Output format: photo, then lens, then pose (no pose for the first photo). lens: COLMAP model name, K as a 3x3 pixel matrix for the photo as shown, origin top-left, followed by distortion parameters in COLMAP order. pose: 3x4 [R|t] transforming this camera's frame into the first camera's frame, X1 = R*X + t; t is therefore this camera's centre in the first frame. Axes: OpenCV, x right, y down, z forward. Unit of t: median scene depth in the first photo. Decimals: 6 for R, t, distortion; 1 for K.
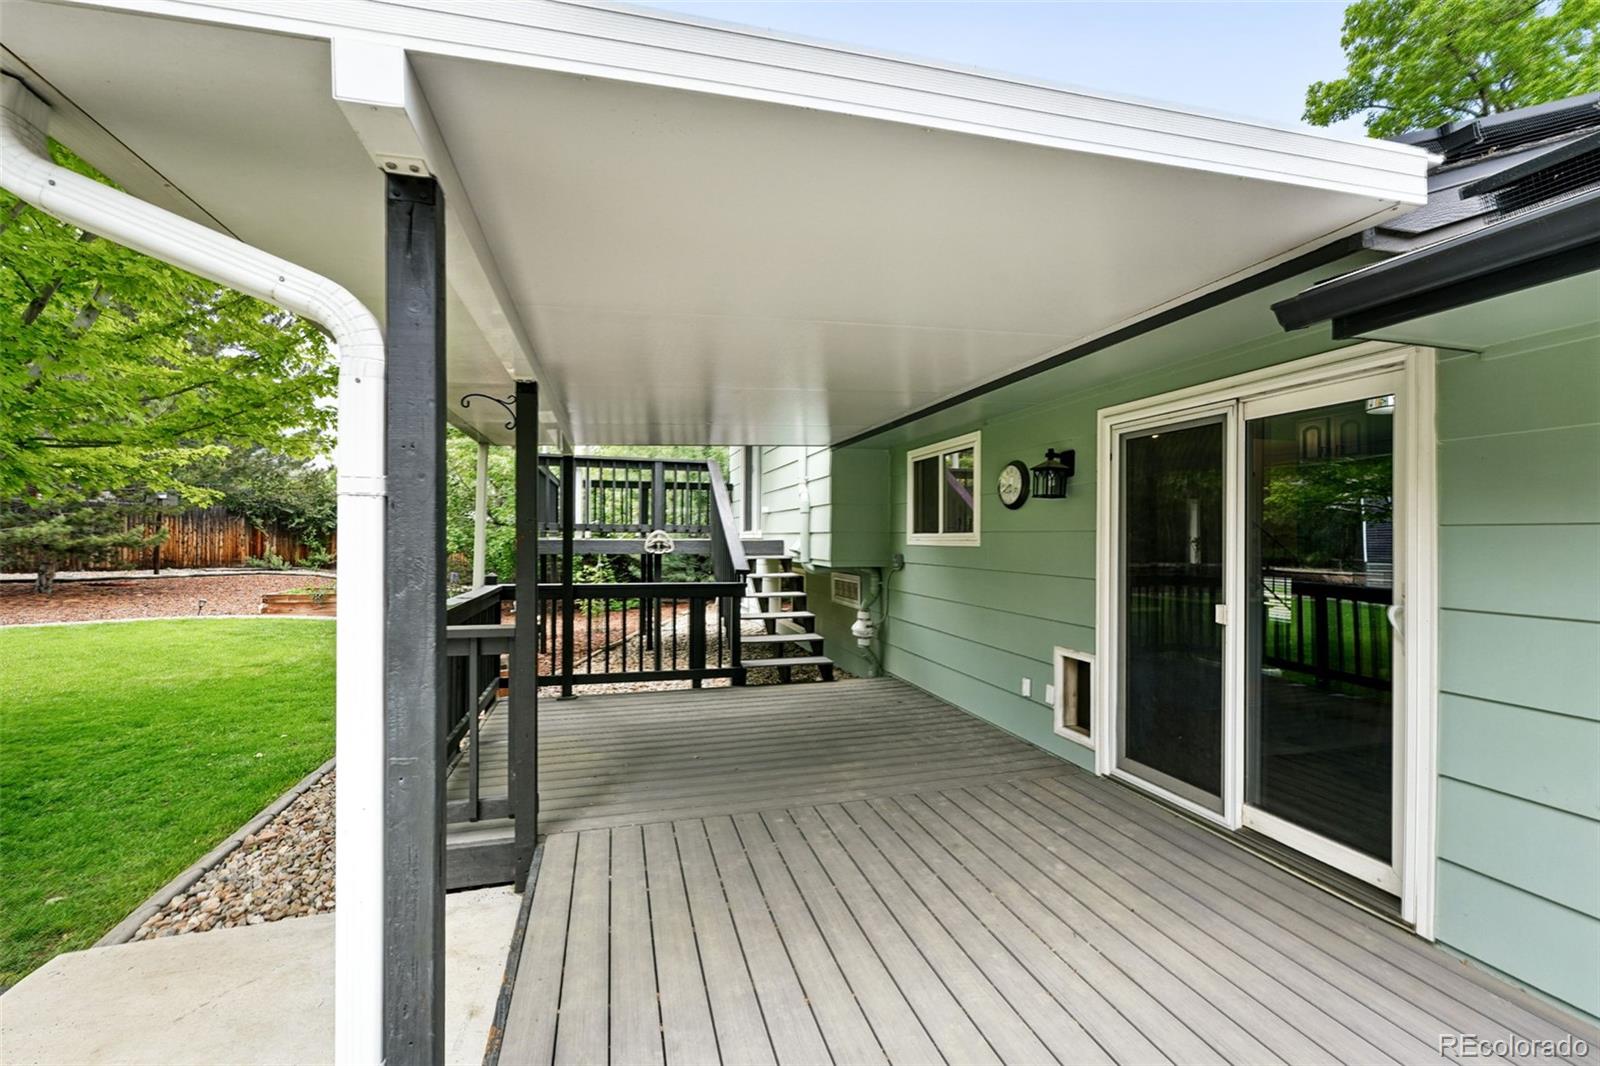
lens RADIAL K [[665.7, 0, 798.3], [0, 665.7, 532.5], [0, 0, 1]] dist [-0.001383, 0.000649]
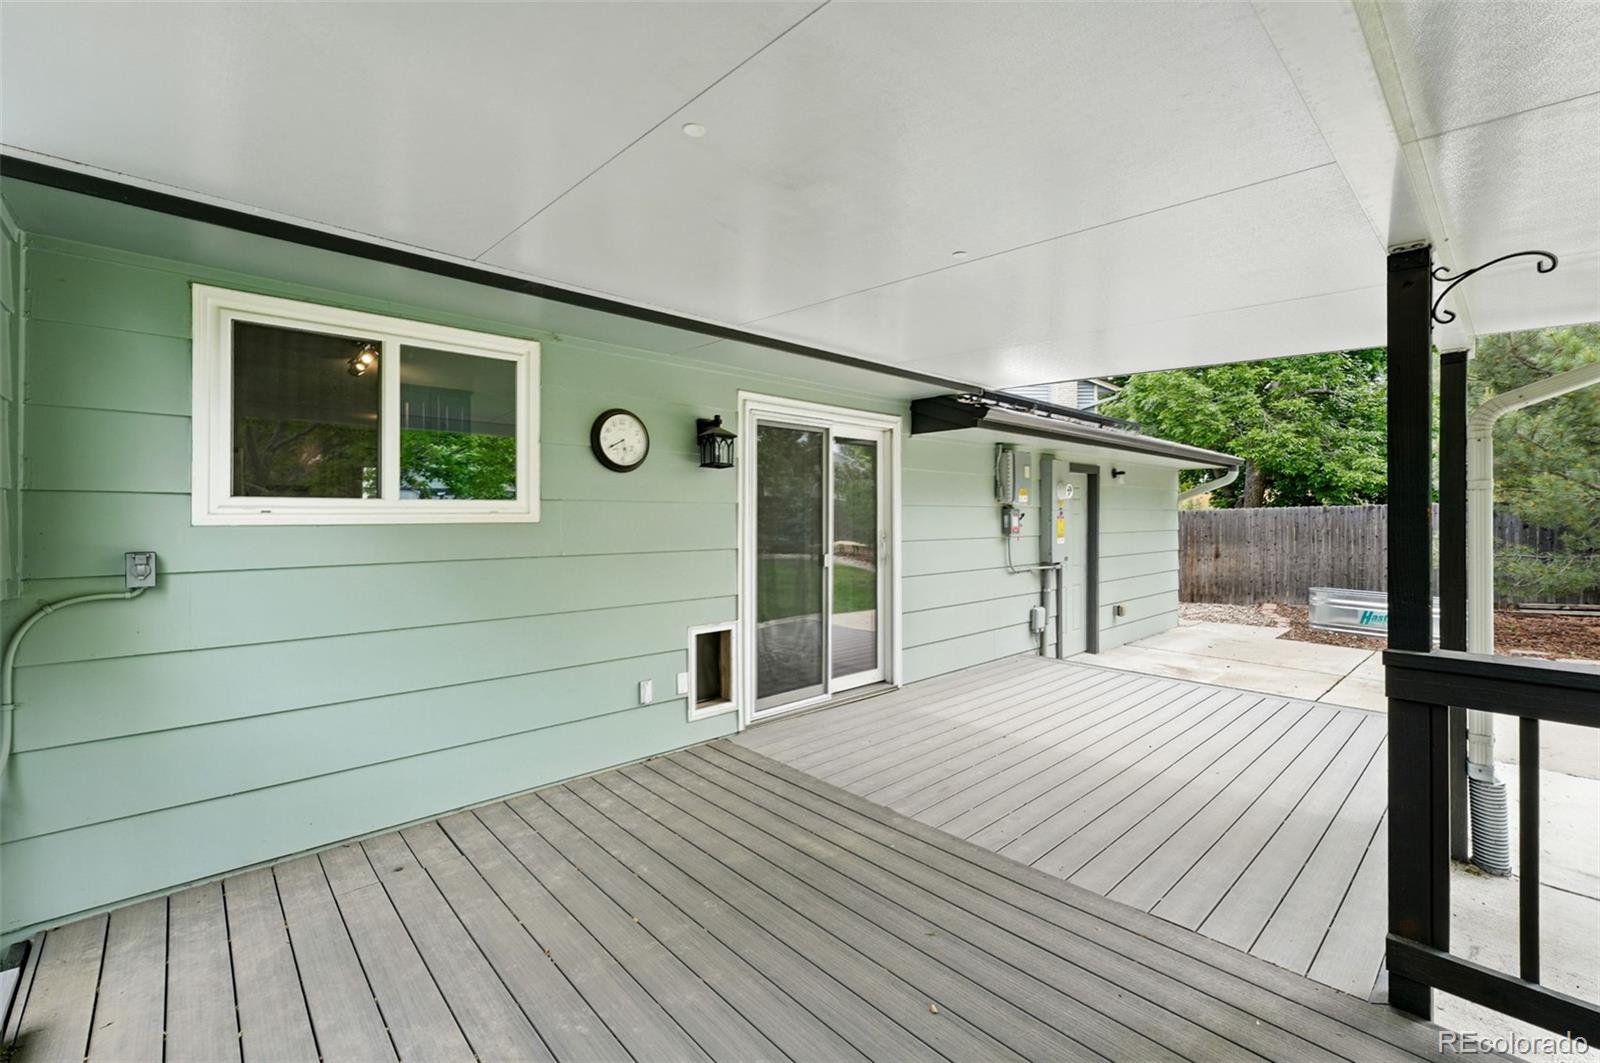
lens RADIAL K [[665.7, 0, 793.3], [0, 665.7, 522.6], [0, 0, 1]] dist [-0.001383, 0.000649]
pose [[-0.457120, -0.005350, 0.889389, -0.453371], [-0.005644, 0.999979, 0.003114, 0.019728], [-0.889387, -0.003596, -0.457141, 1.180286]]
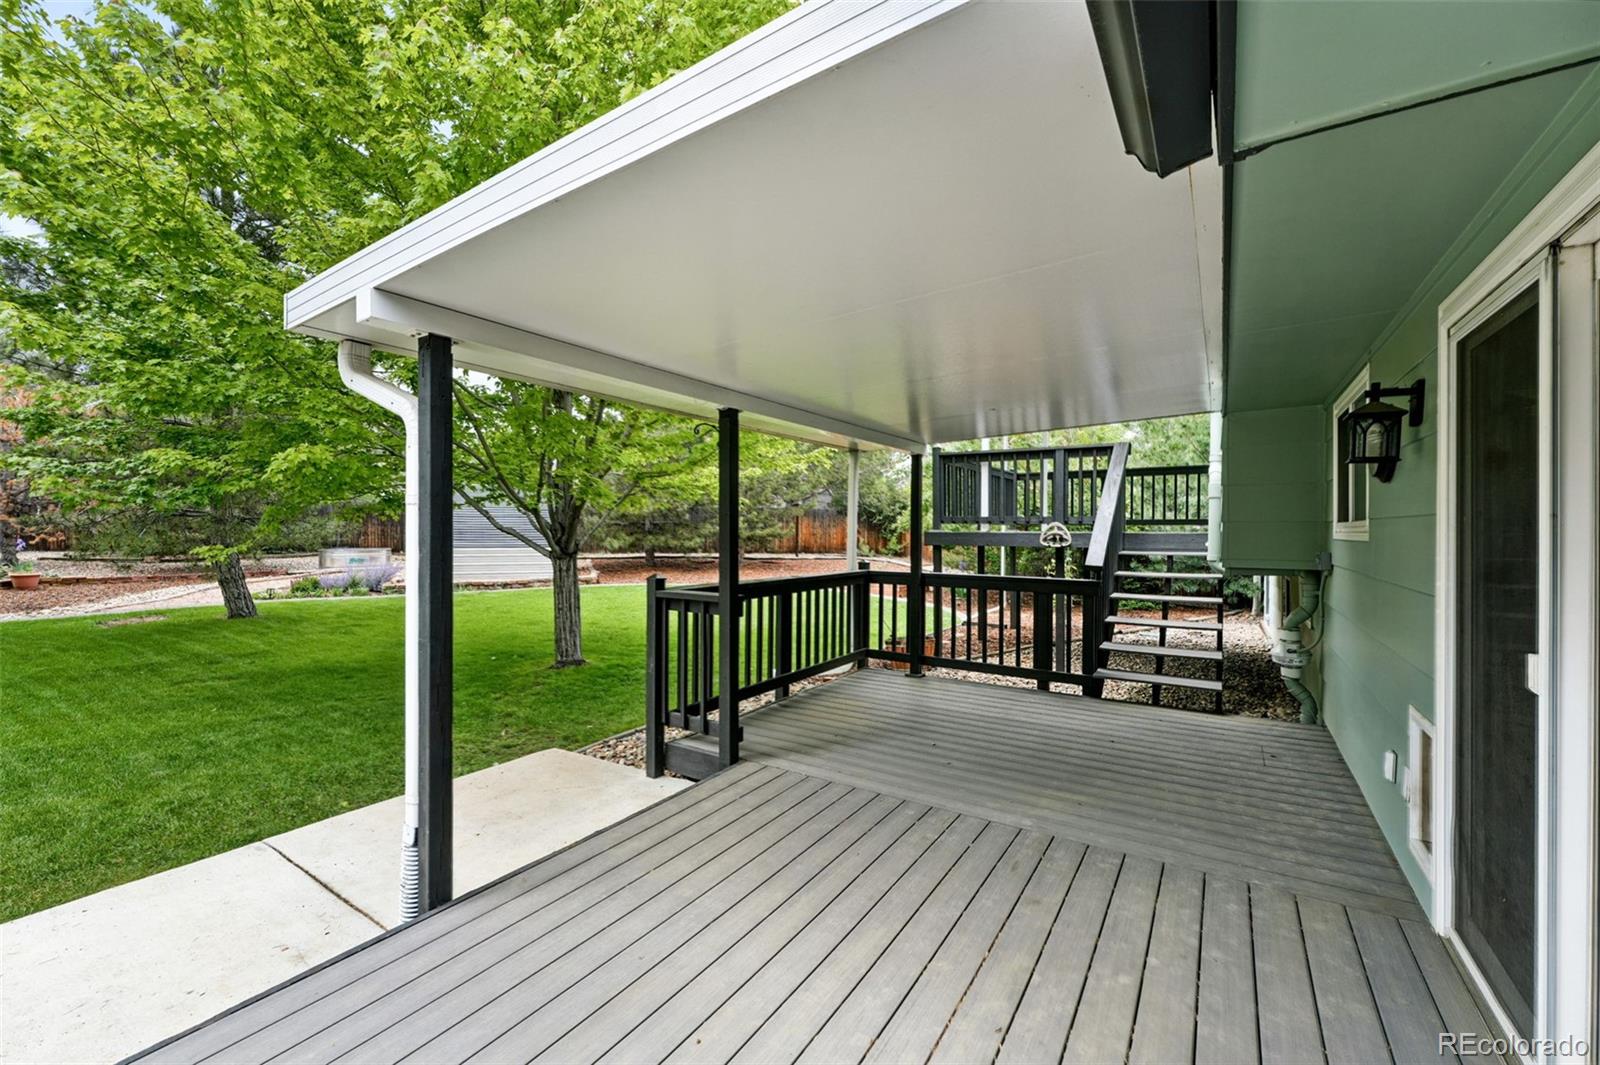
lens RADIAL K [[665.7, 0, 780.6], [0, 665.7, 528.3], [0, 0, 1]] dist [-0.001383, 0.000649]
pose [[0.646371, -0.003079, -0.763017, 0.436522], [0.004250, 0.999991, -0.000435, 0.006820], [0.763011, -0.002962, 0.646379, 0.154398]]
